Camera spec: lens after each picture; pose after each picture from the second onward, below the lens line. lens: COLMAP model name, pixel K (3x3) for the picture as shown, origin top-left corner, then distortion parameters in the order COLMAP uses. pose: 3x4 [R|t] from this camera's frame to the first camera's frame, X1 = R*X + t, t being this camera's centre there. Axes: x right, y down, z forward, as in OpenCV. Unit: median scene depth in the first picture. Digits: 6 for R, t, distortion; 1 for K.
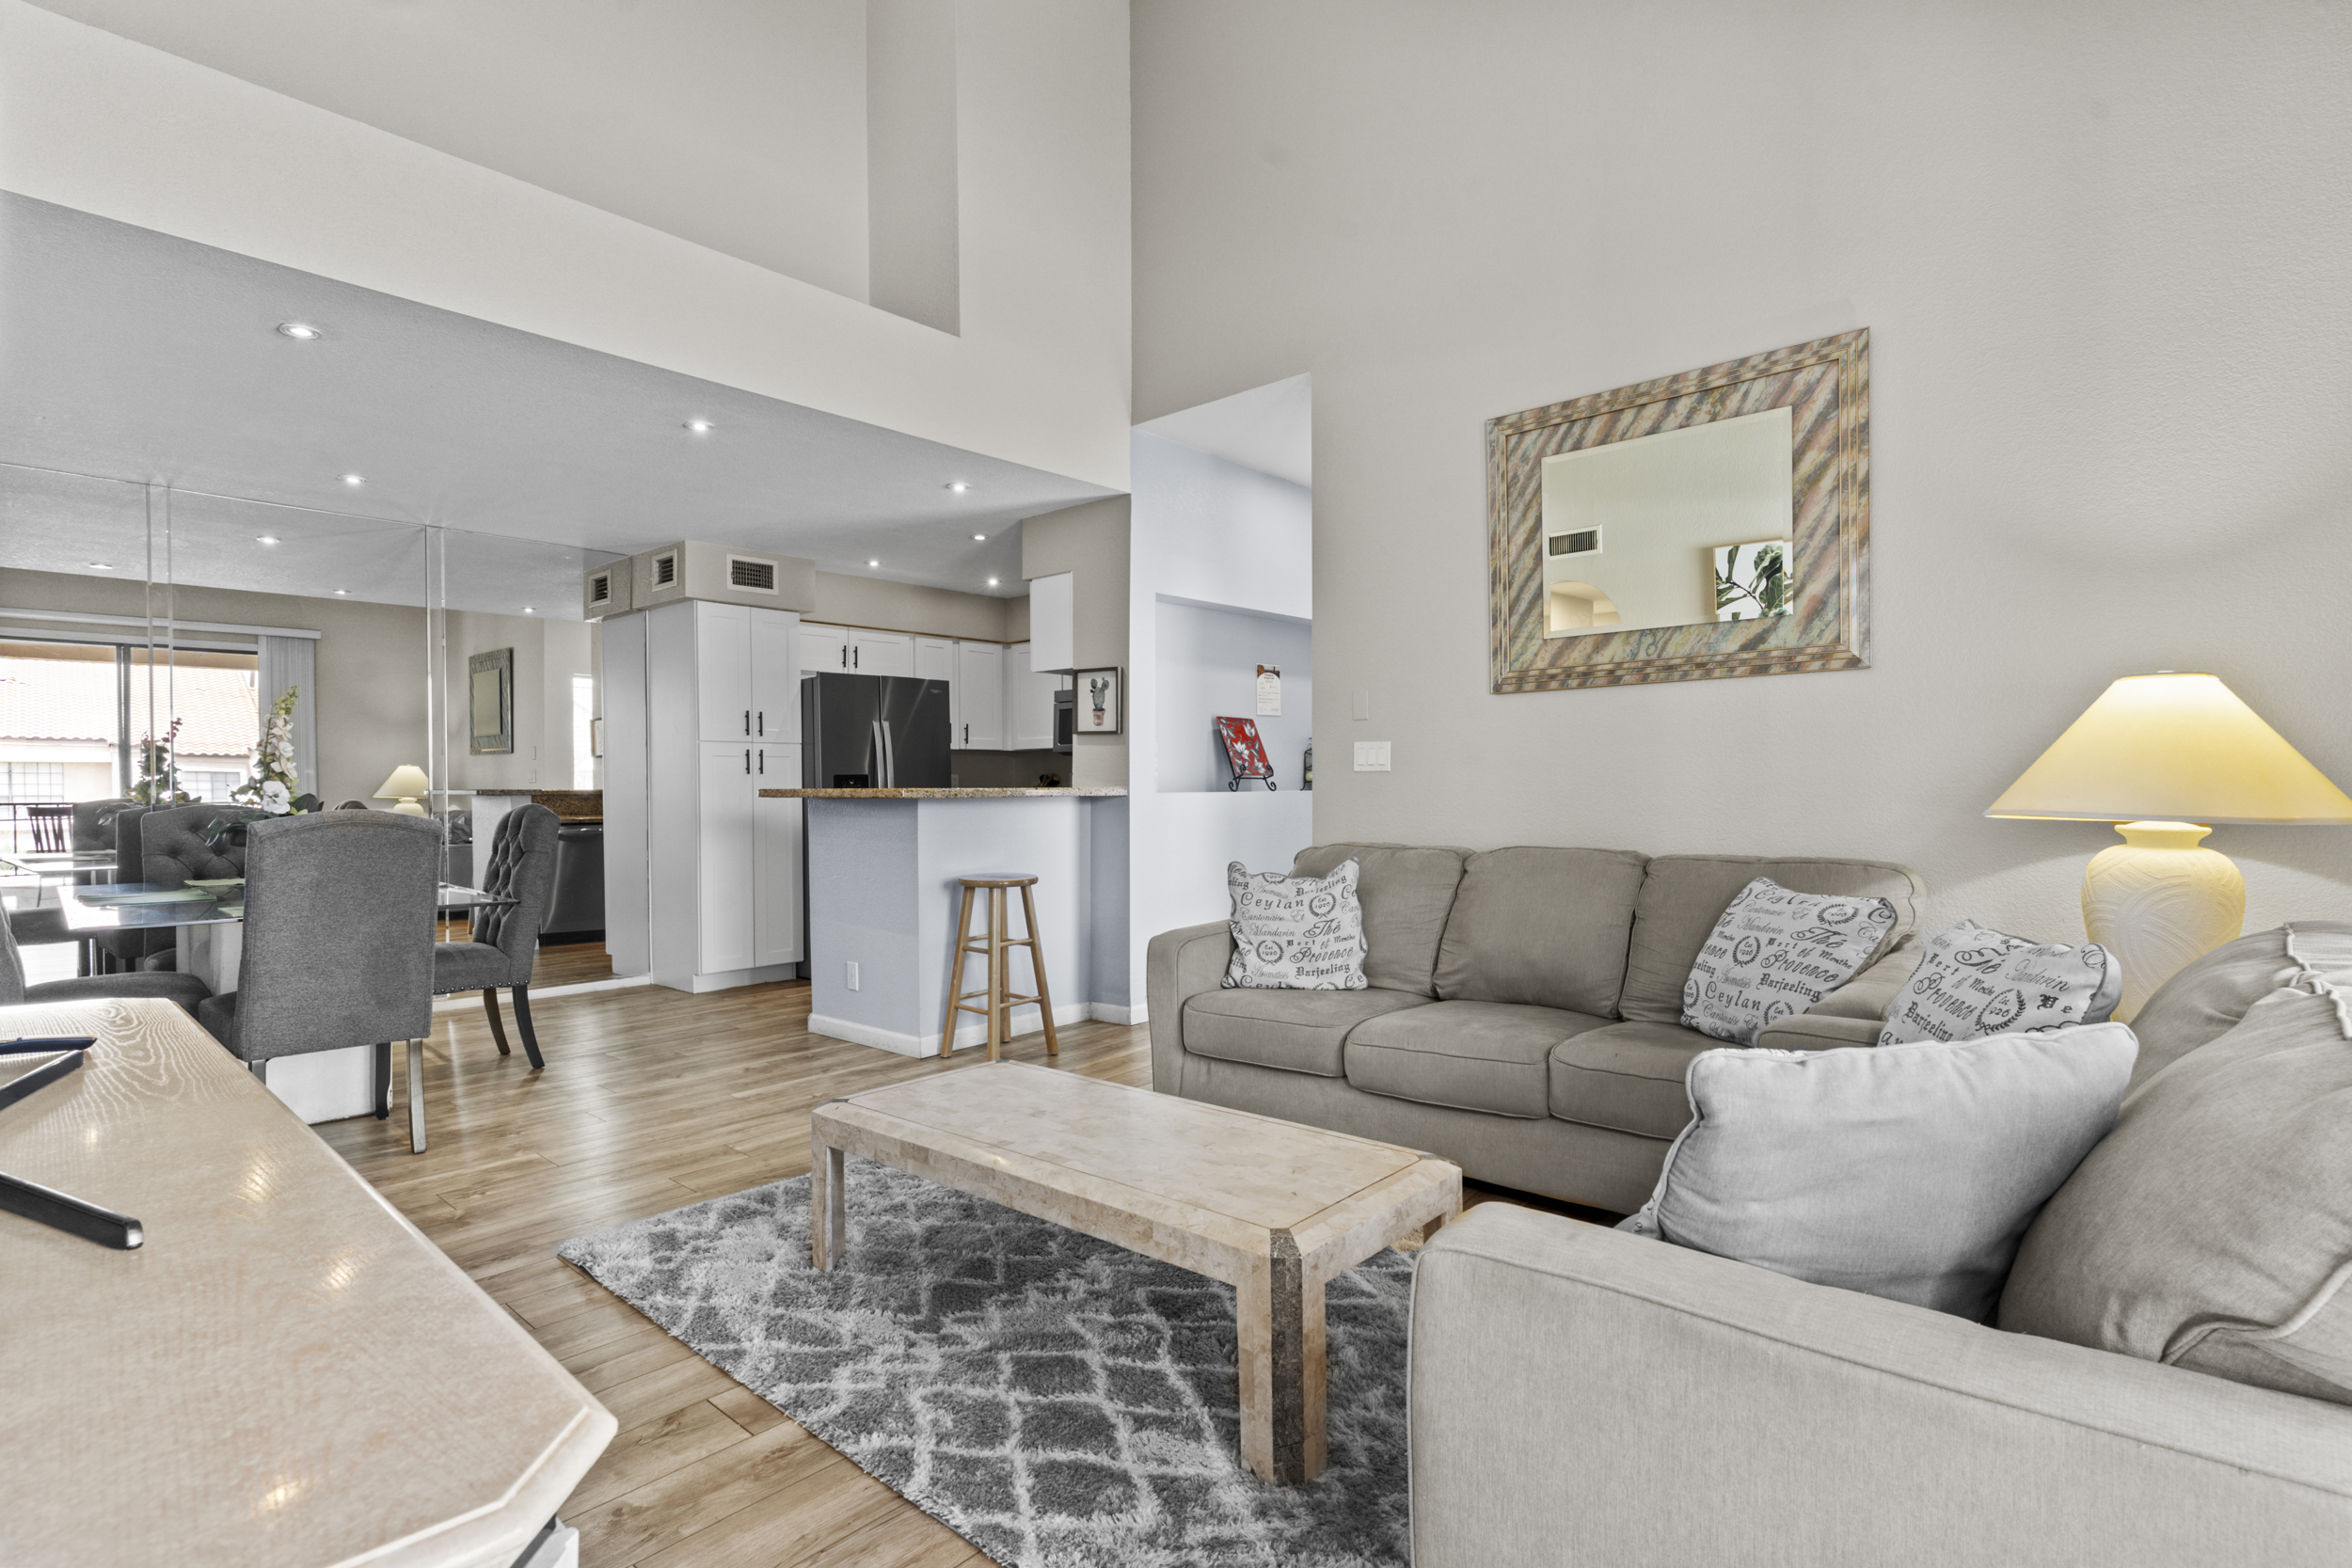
lens RADIAL K [[1115.8, 0, 1178.9], [0, 1115.8, 804.1], [0, 0, 1]] dist [-0.001017, 0.000061]
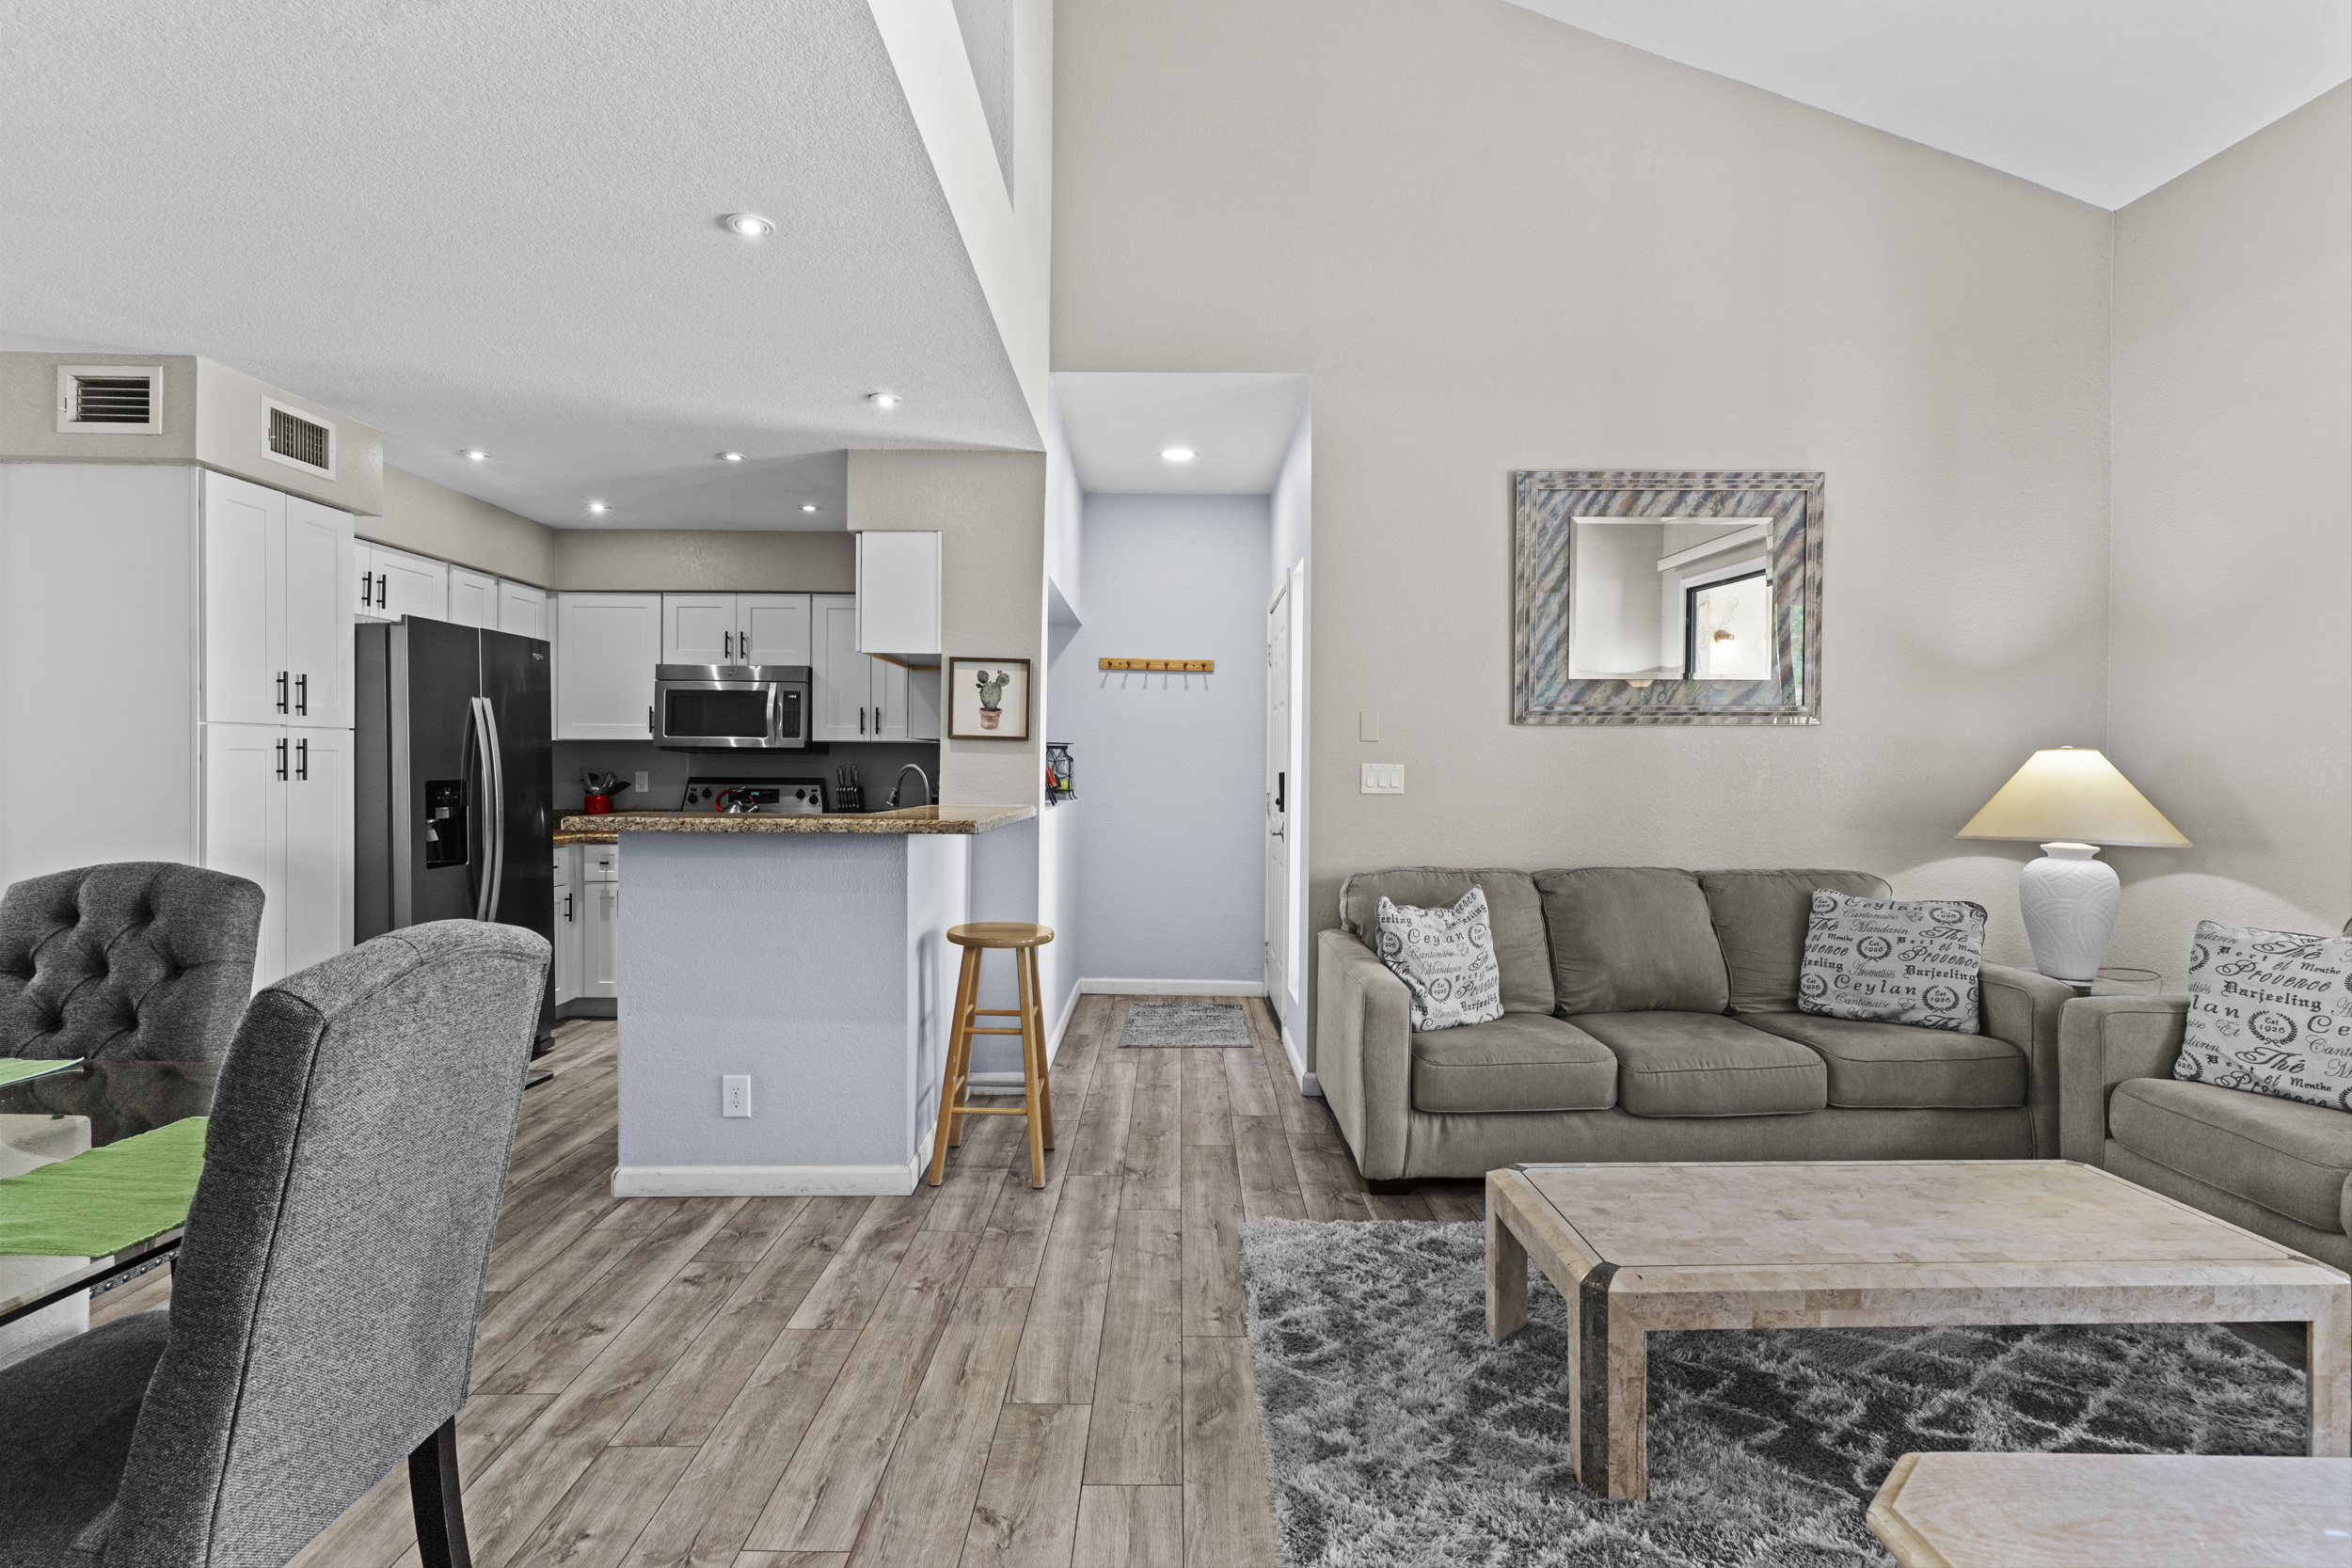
lens RADIAL K [[1107.6, 0, 1178.2], [0, 1107.6, 776.5], [0, 0, 1]] dist [0.000075, 0.000394]
pose [[0.747598, 0.006404, 0.664121, -0.710407], [-0.001172, 0.999965, -0.008323, -0.041378], [-0.664151, 0.005444, 0.747579, 0.439344]]
